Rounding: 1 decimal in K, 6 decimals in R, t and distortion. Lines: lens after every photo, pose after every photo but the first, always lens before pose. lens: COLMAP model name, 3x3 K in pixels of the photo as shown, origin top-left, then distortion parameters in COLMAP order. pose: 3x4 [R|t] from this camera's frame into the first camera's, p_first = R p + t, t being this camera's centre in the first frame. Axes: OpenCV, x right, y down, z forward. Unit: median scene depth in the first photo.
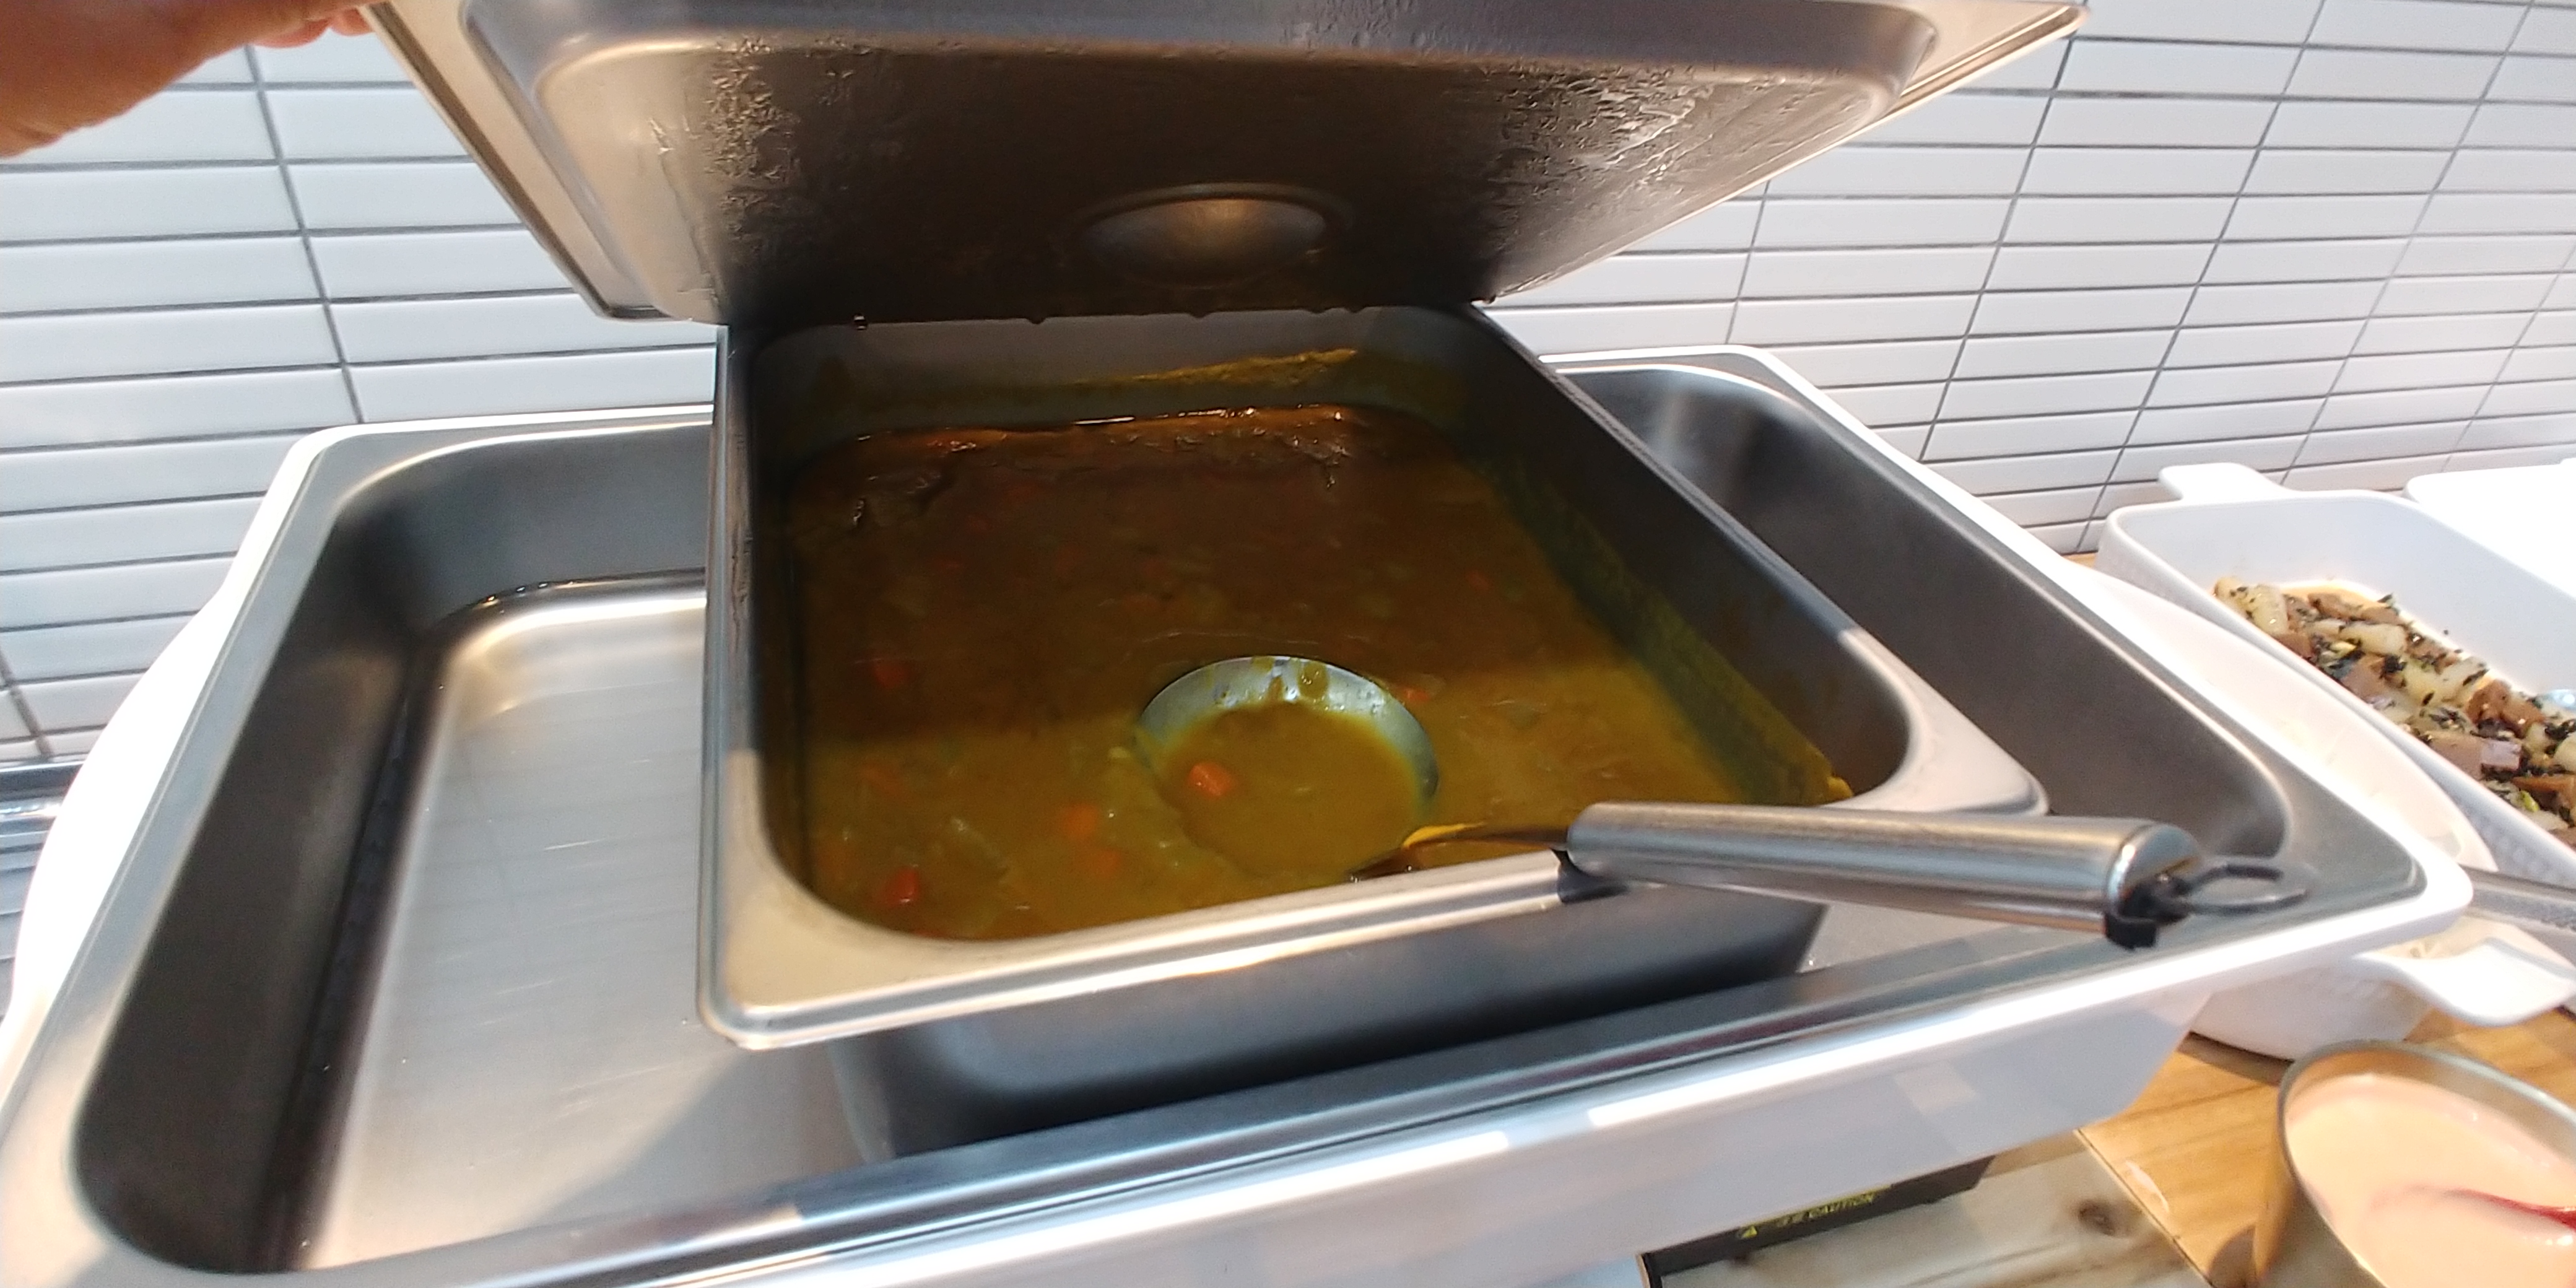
lens RADIAL K [[1448.3, 0, 1288.0], [0, 1448.3, 644.0], [0, 0, 1]] dist [-0.042757, 0.010468]
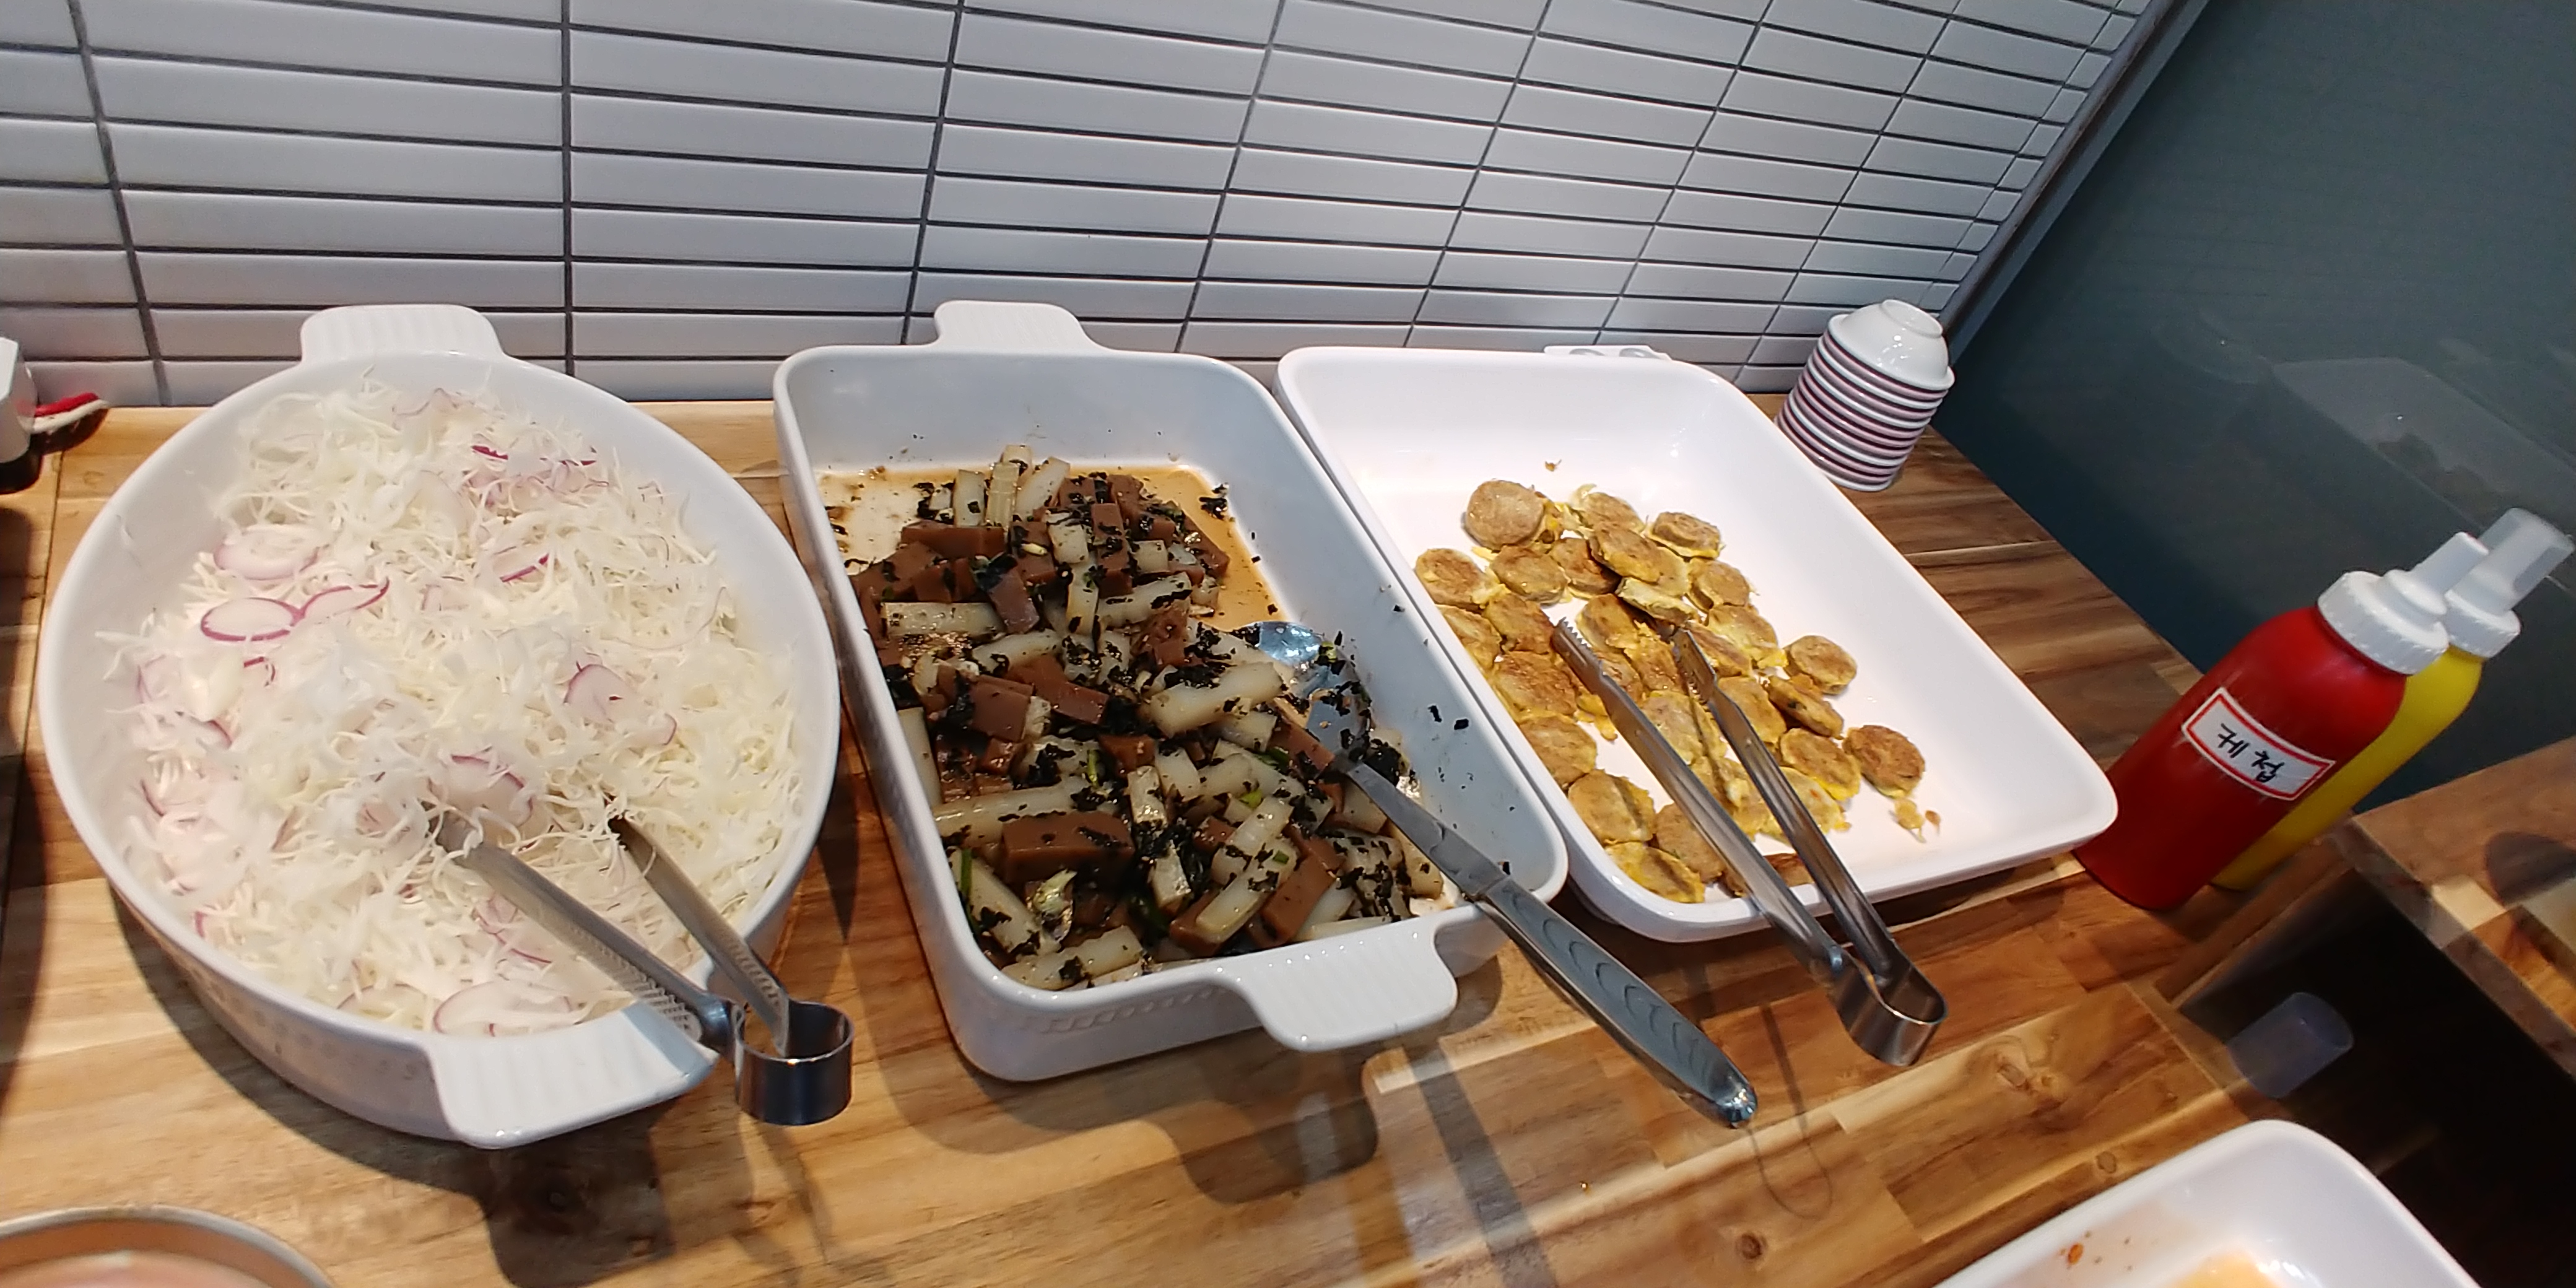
lens RADIAL K [[1448.3, 0, 1288.0], [0, 1448.3, 644.0], [0, 0, 1]] dist [-0.042757, 0.010468]
pose [[0.964487, 0.056331, 0.258052, 0.591115], [-0.094221, 0.986093, 0.136902, -0.062233], [-0.246752, -0.156354, 0.956382, 0.151359]]
